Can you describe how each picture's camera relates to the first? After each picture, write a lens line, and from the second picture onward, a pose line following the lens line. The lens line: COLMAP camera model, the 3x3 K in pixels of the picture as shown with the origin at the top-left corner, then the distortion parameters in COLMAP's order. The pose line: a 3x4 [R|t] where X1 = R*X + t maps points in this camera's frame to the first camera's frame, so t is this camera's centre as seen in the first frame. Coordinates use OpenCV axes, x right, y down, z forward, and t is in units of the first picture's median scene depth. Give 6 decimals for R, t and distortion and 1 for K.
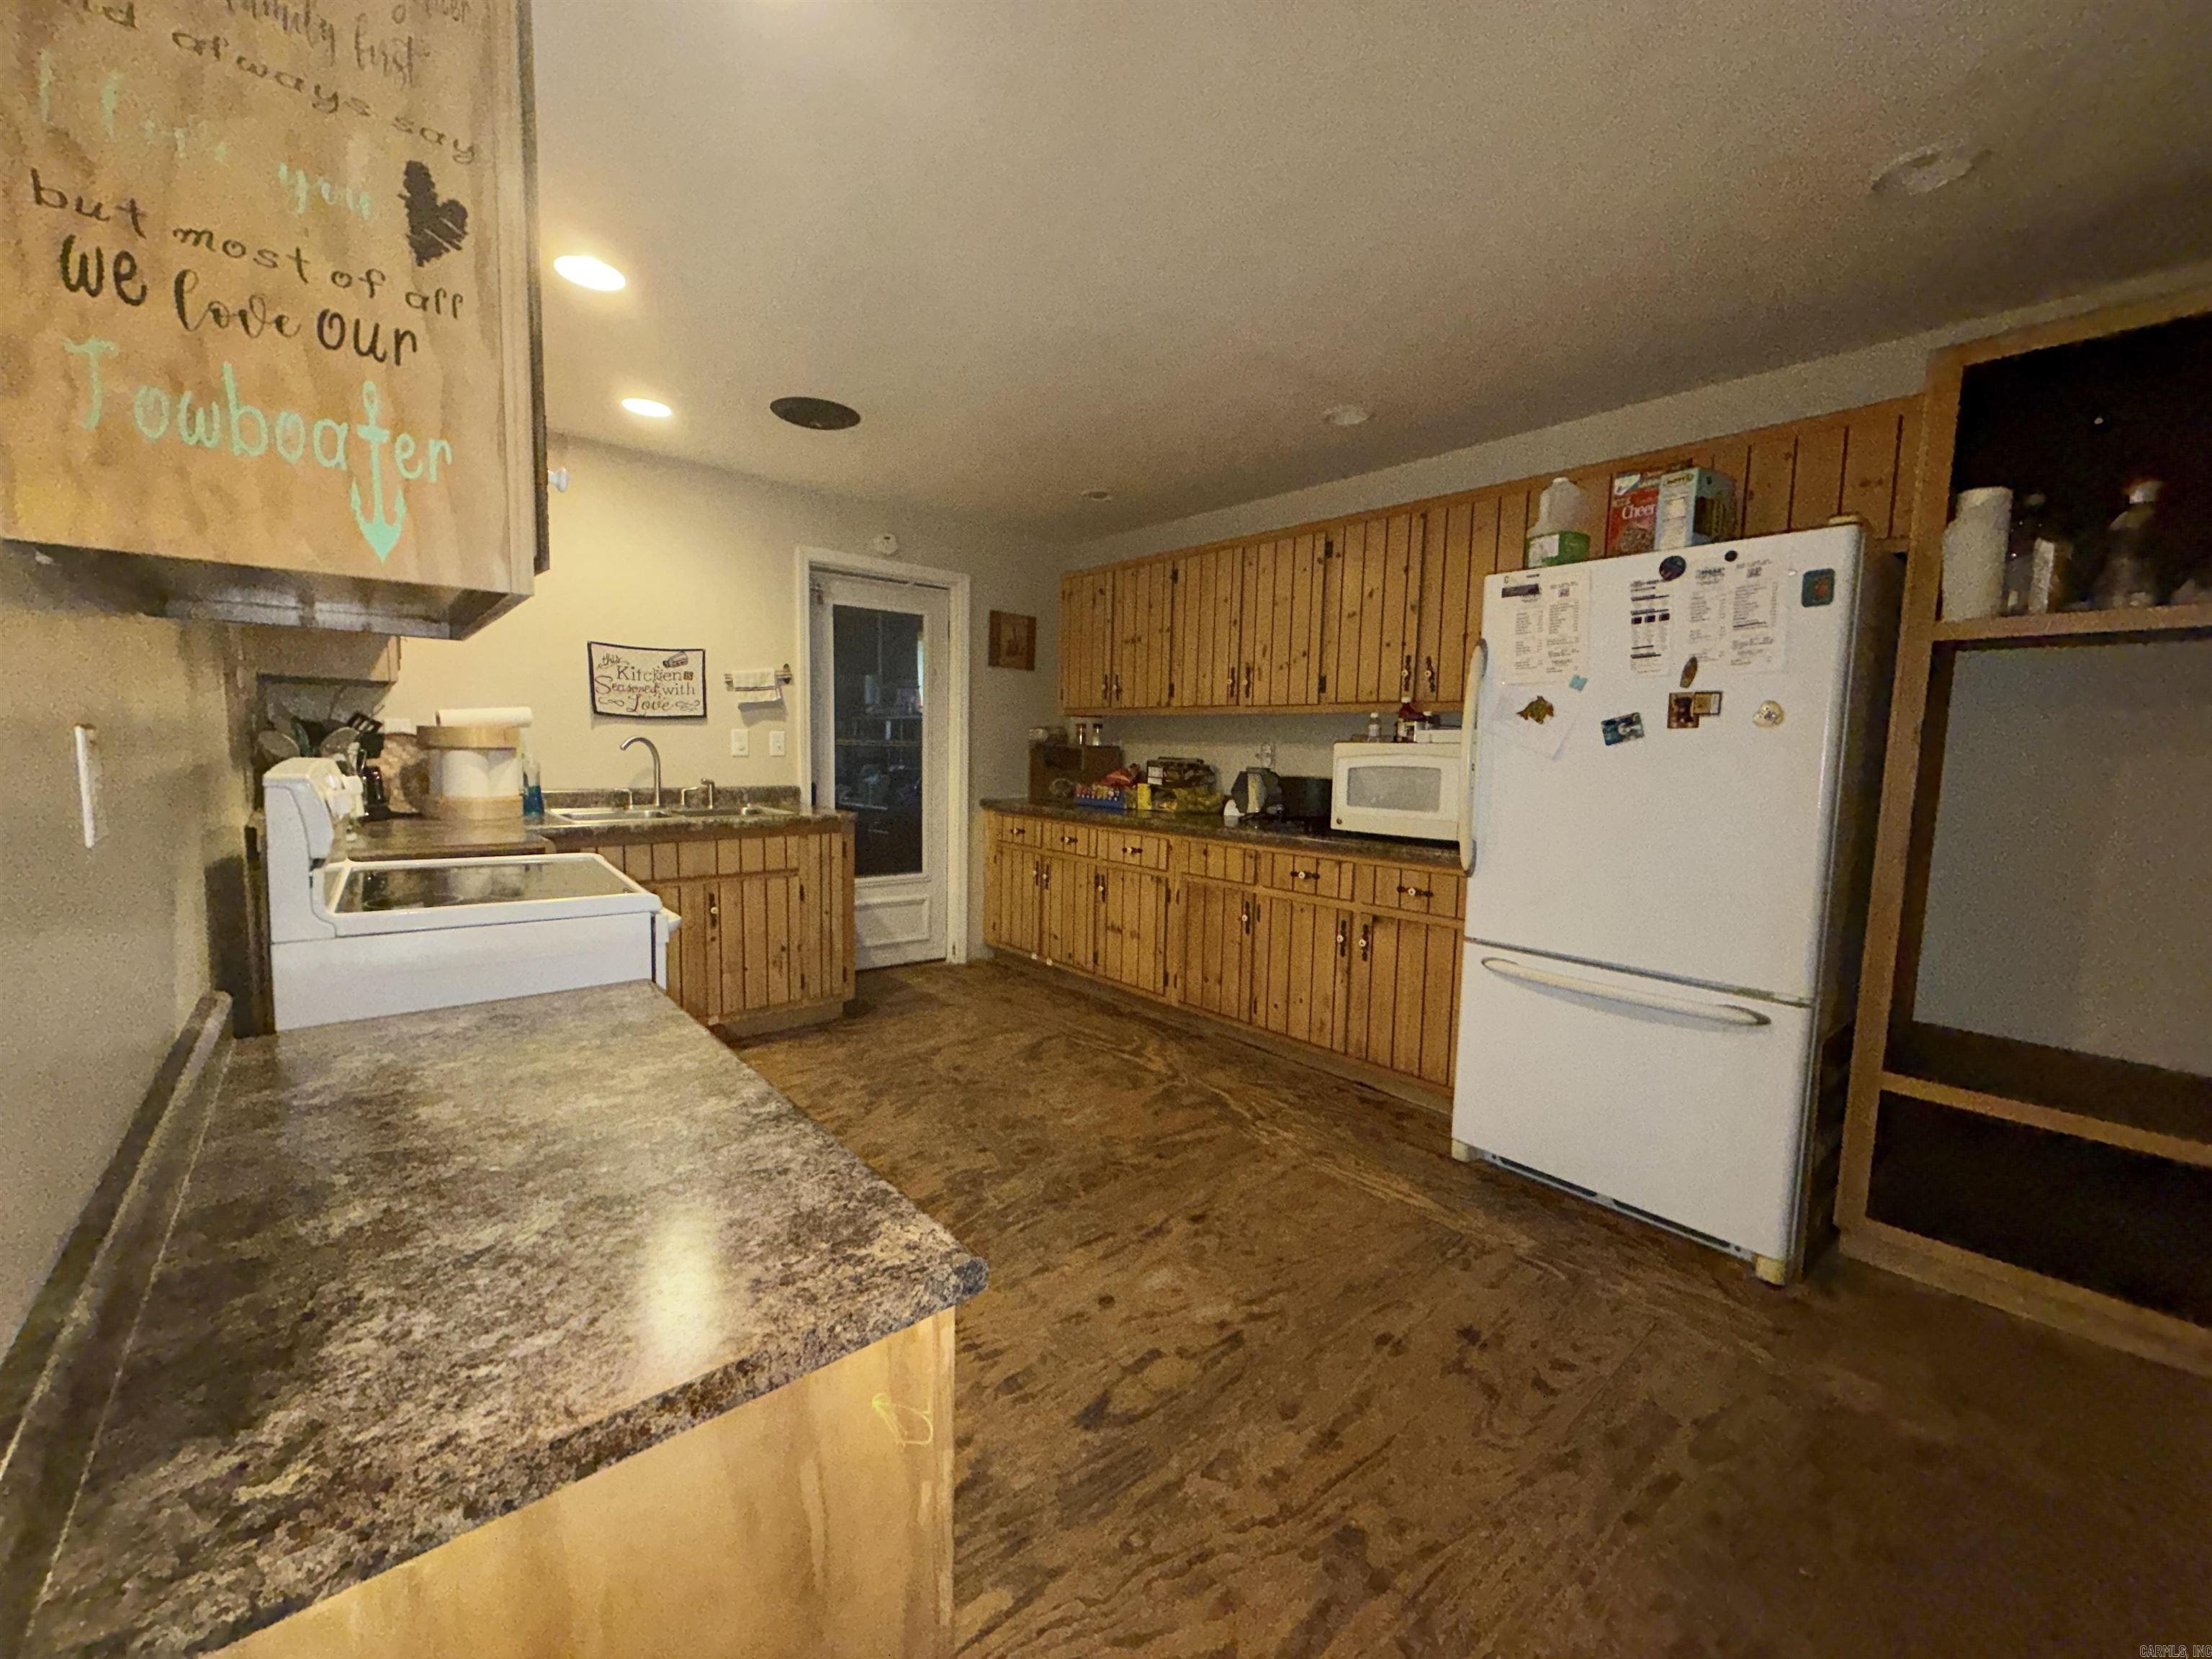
lens RADIAL K [[876.7, 0, 1102.6], [0, 876.7, 830.0], [0, 0, 1]] dist [-0.000820, 0.000126]
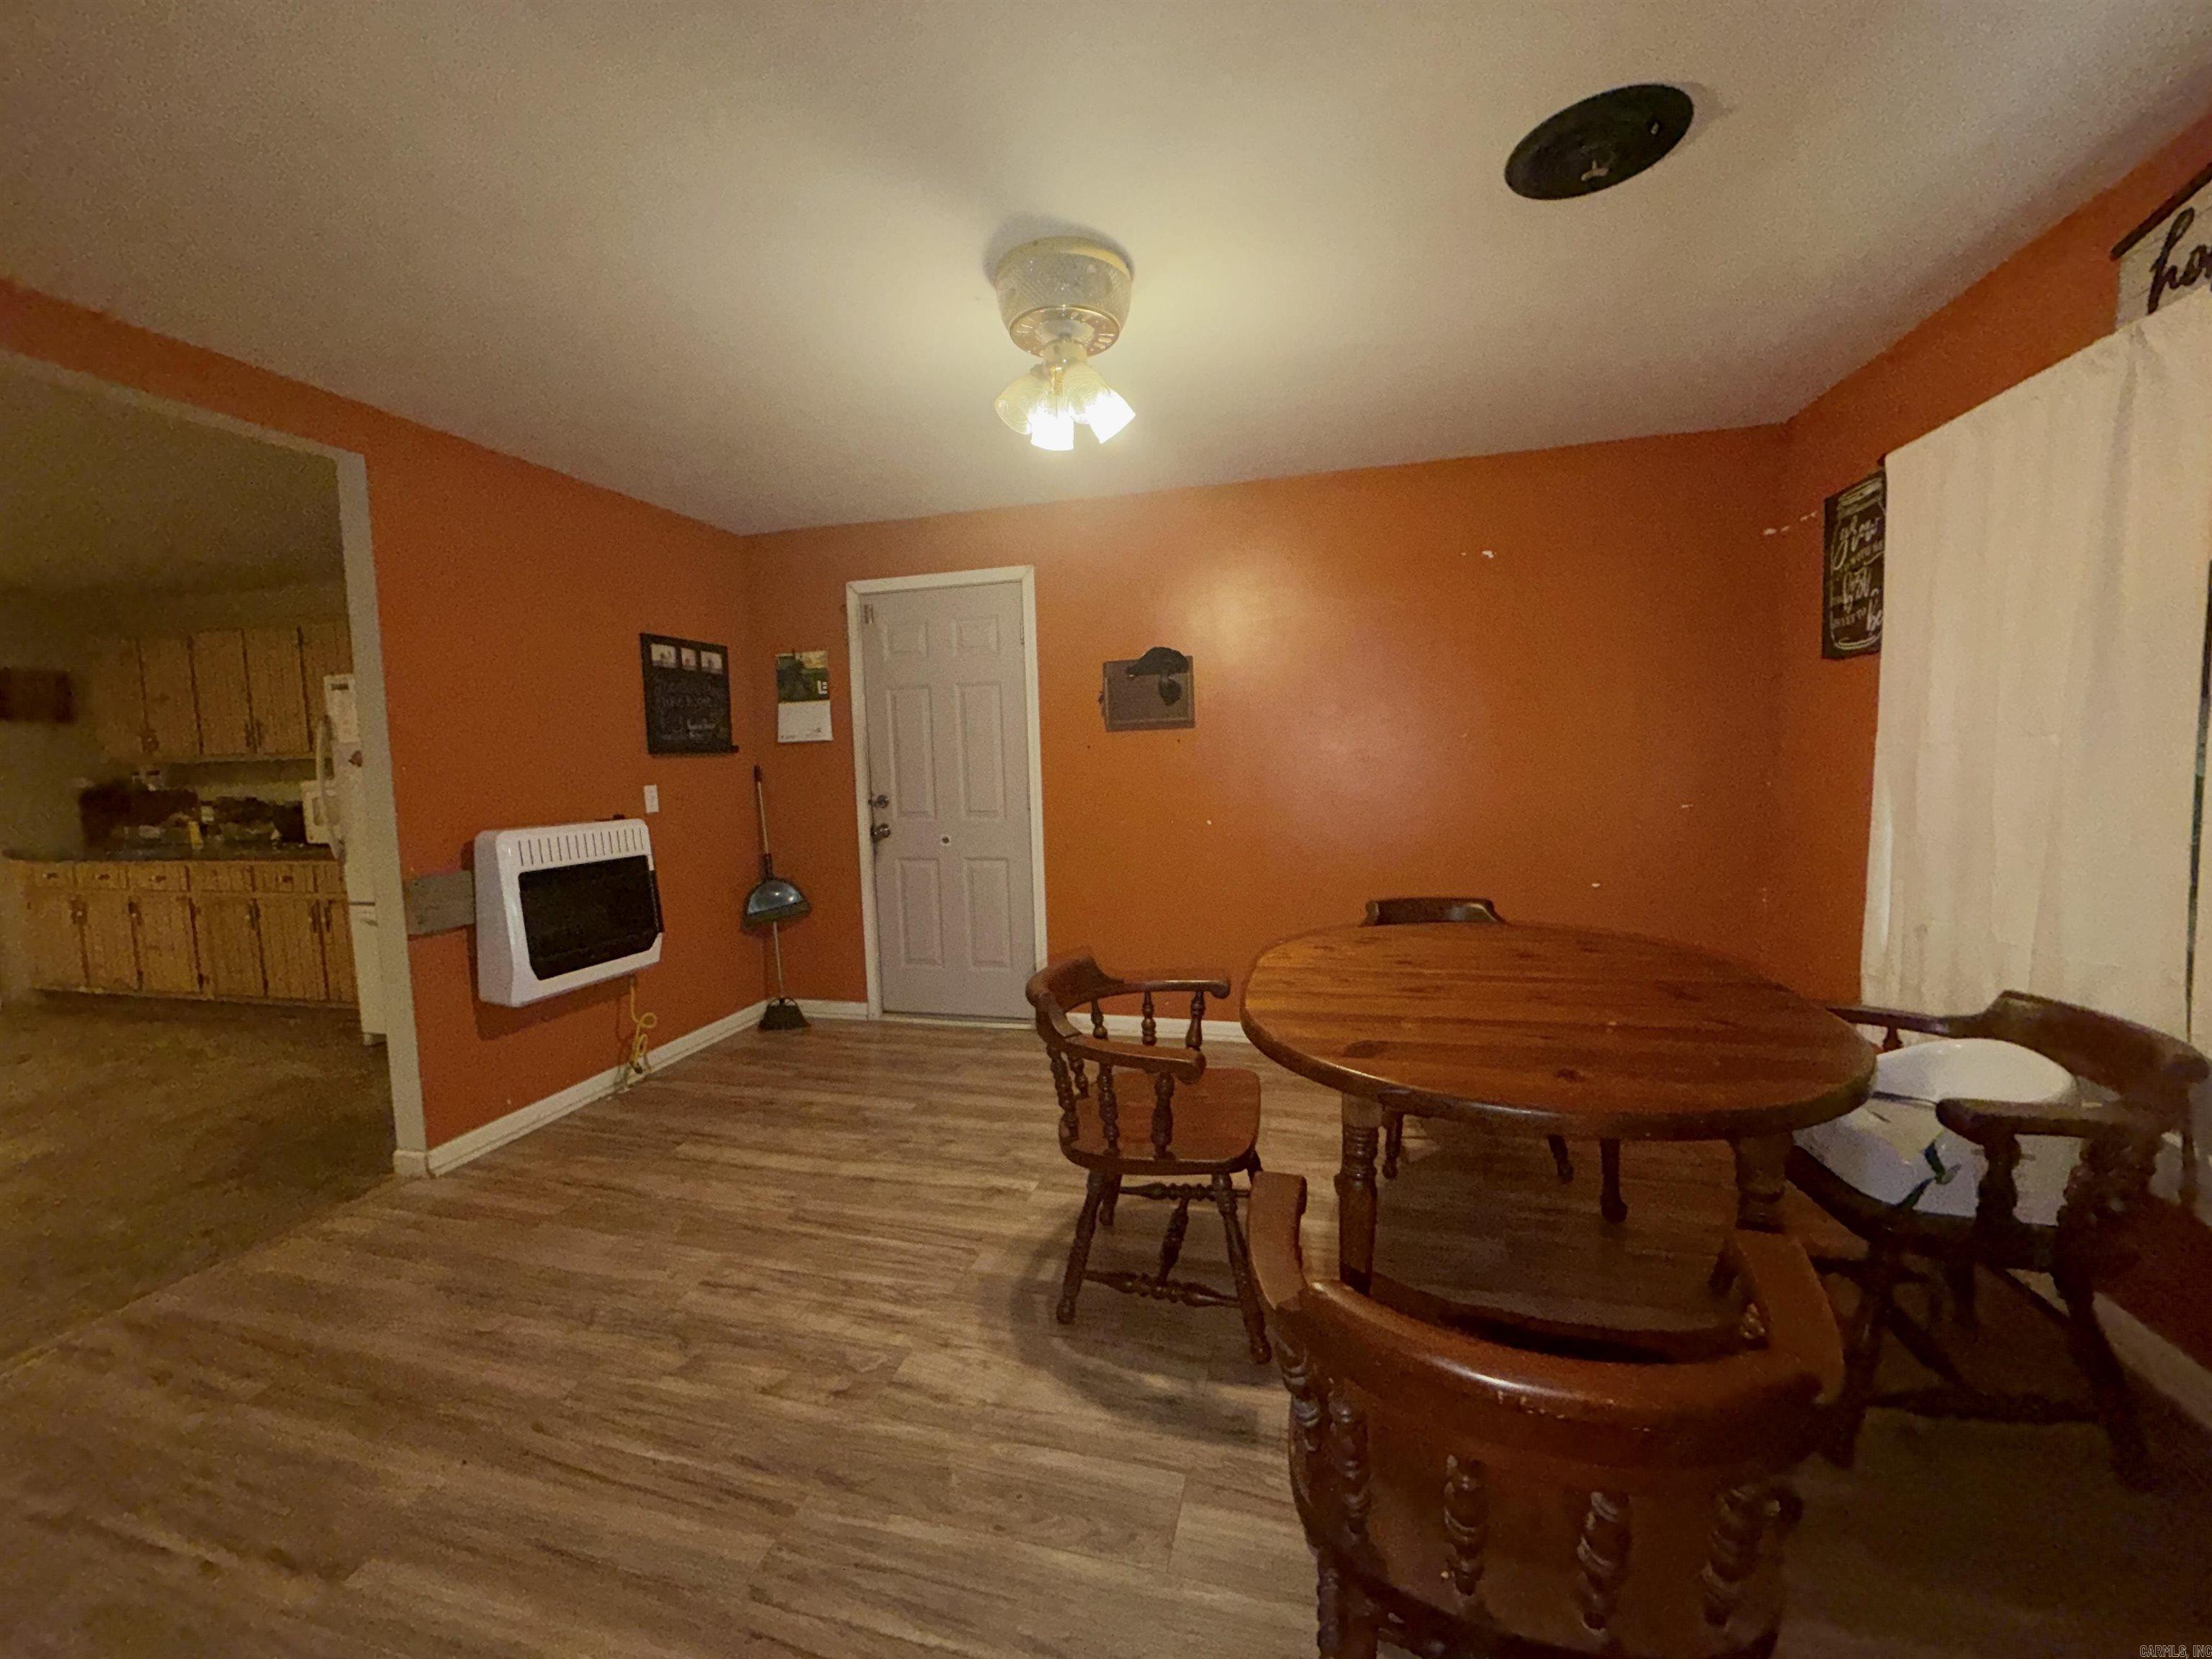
lens RADIAL K [[876.7, 0, 1102.6], [0, 876.7, 830.0], [0, 0, 1]] dist [-0.000820, 0.000126]
pose [[0.826714, -0.093028, 0.554878, 0.559215], [0.101571, 0.994709, 0.015437, 0.088009], [-0.553378, 0.043597, 0.831788, -0.886431]]
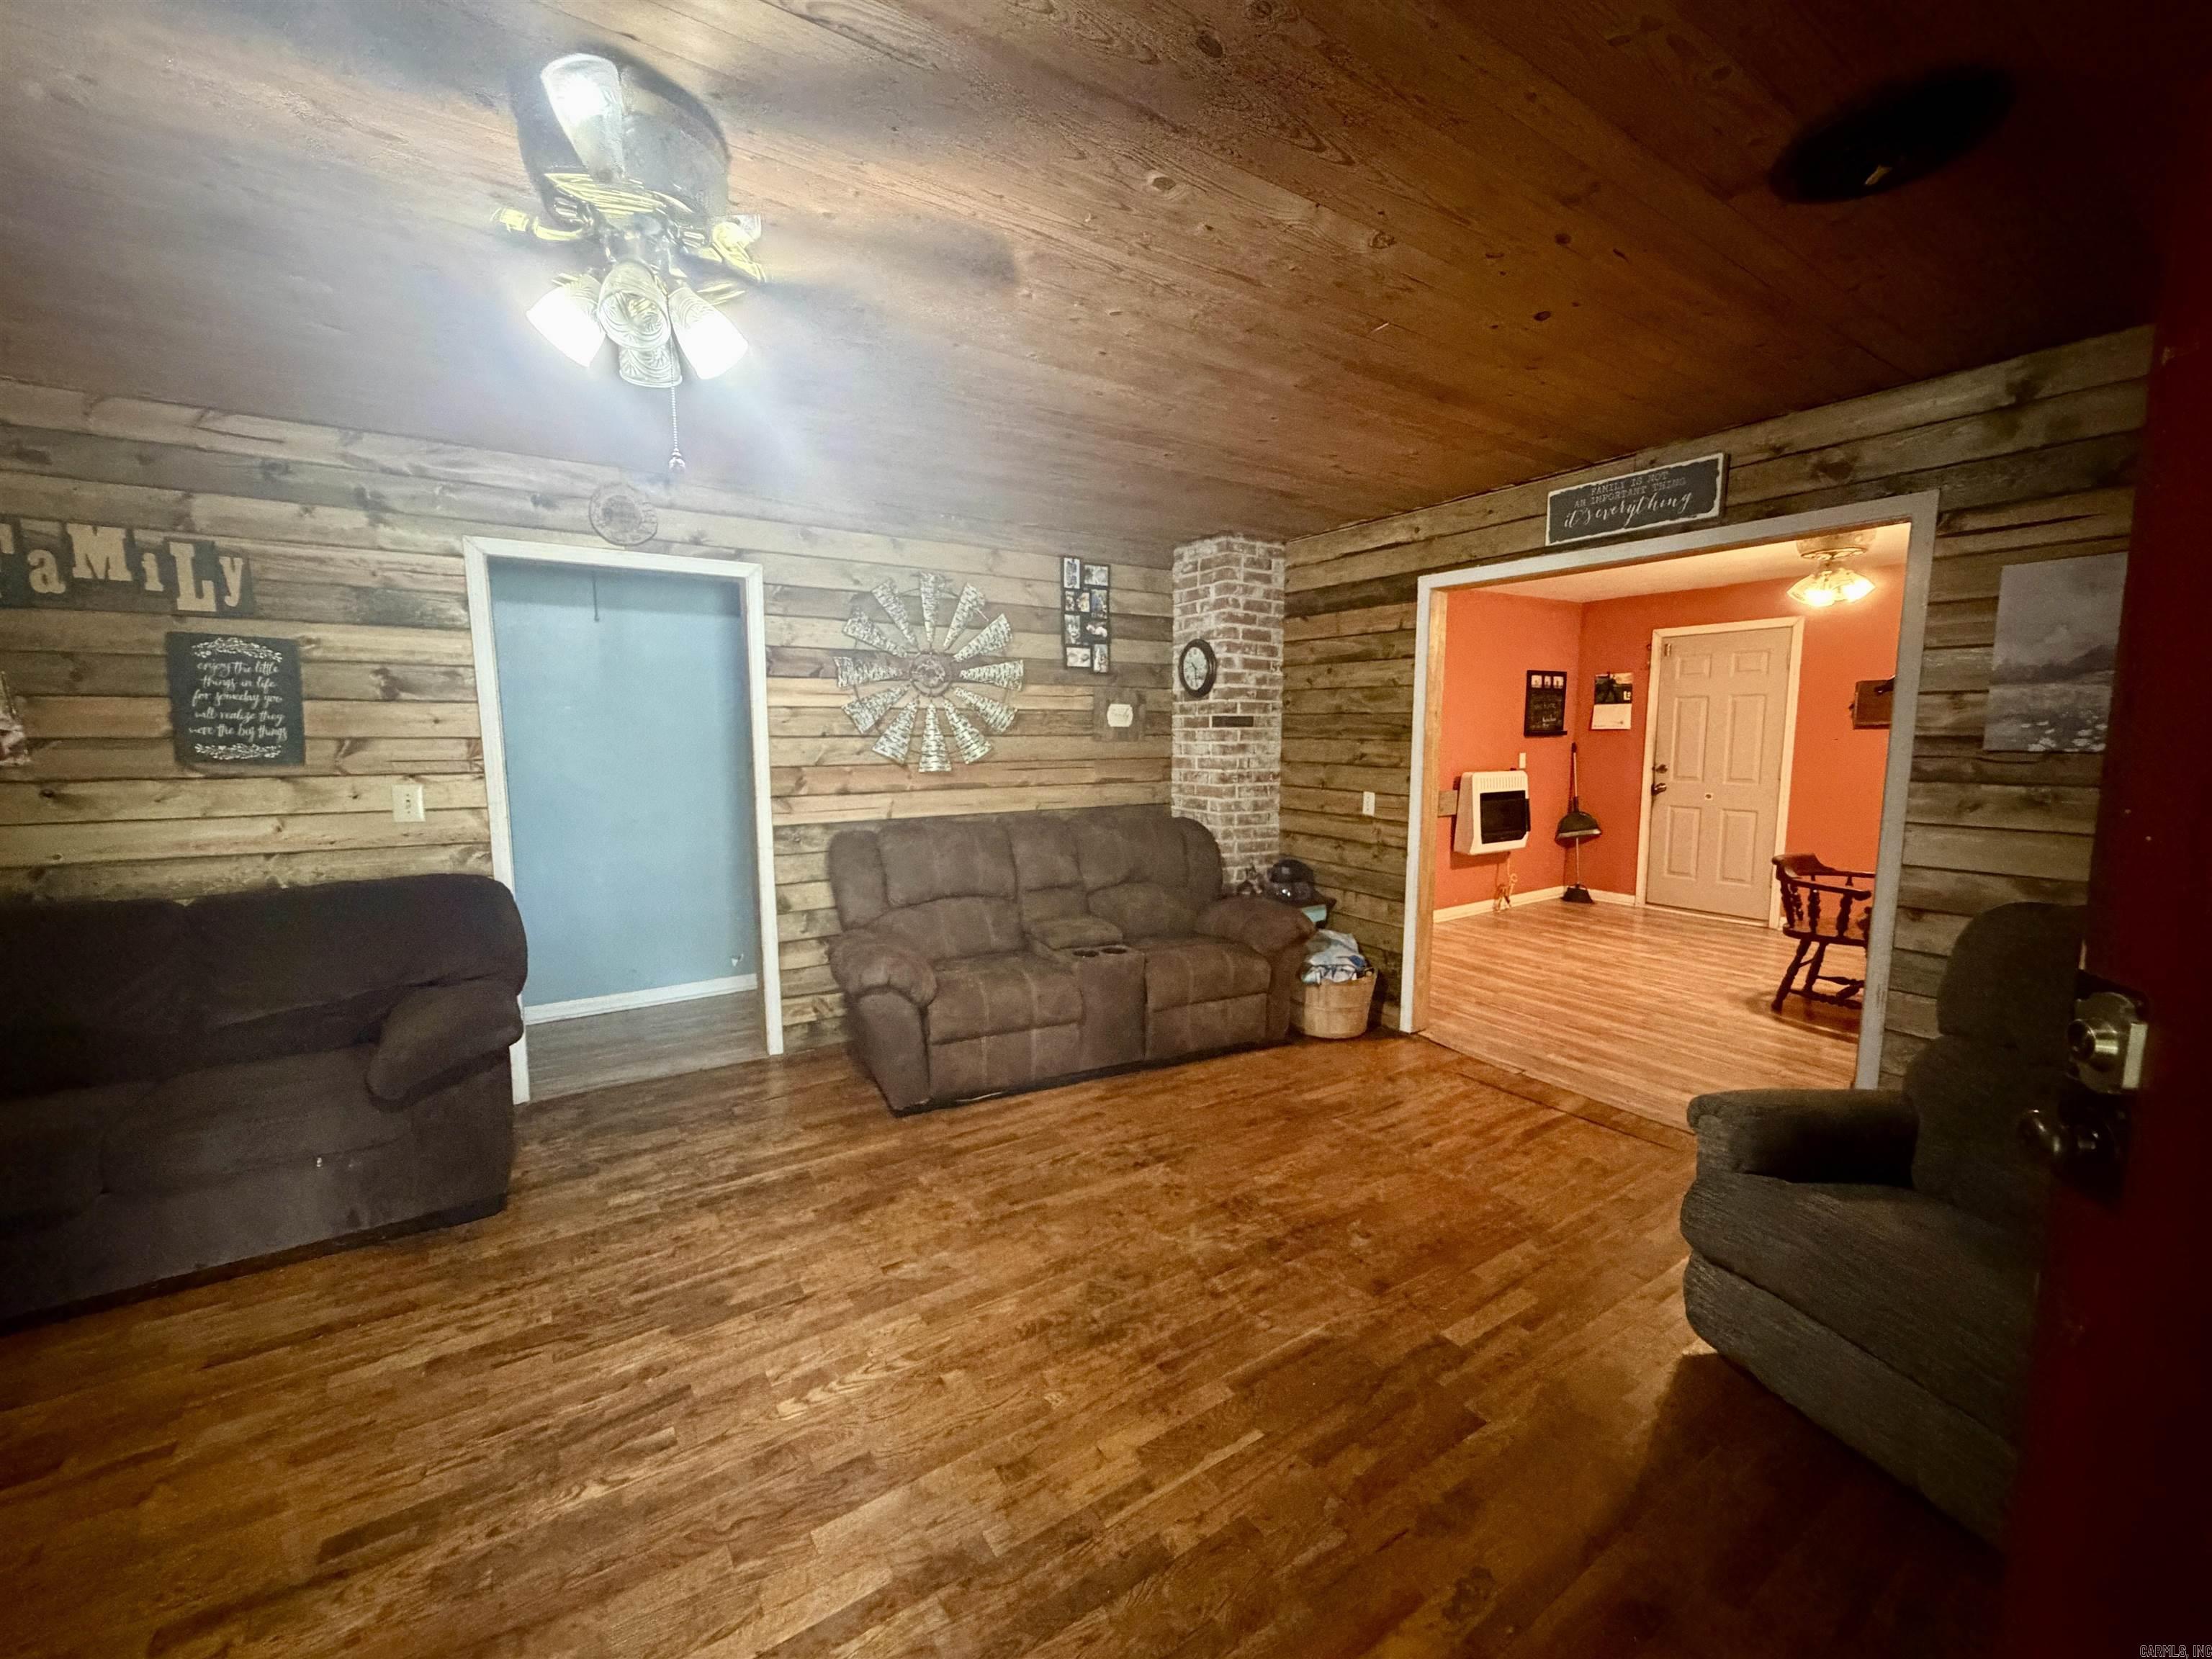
lens RADIAL K [[899.5, 0, 1116.1], [0, 899.5, 817.4], [0, 0, 1]] dist [0.023920, -0.000304]
pose [[0.992869, -0.013116, -0.118491, -0.023243], [0.013646, 0.999900, 0.003663, 0.121984], [0.118431, -0.005254, 0.992948, -1.915245]]
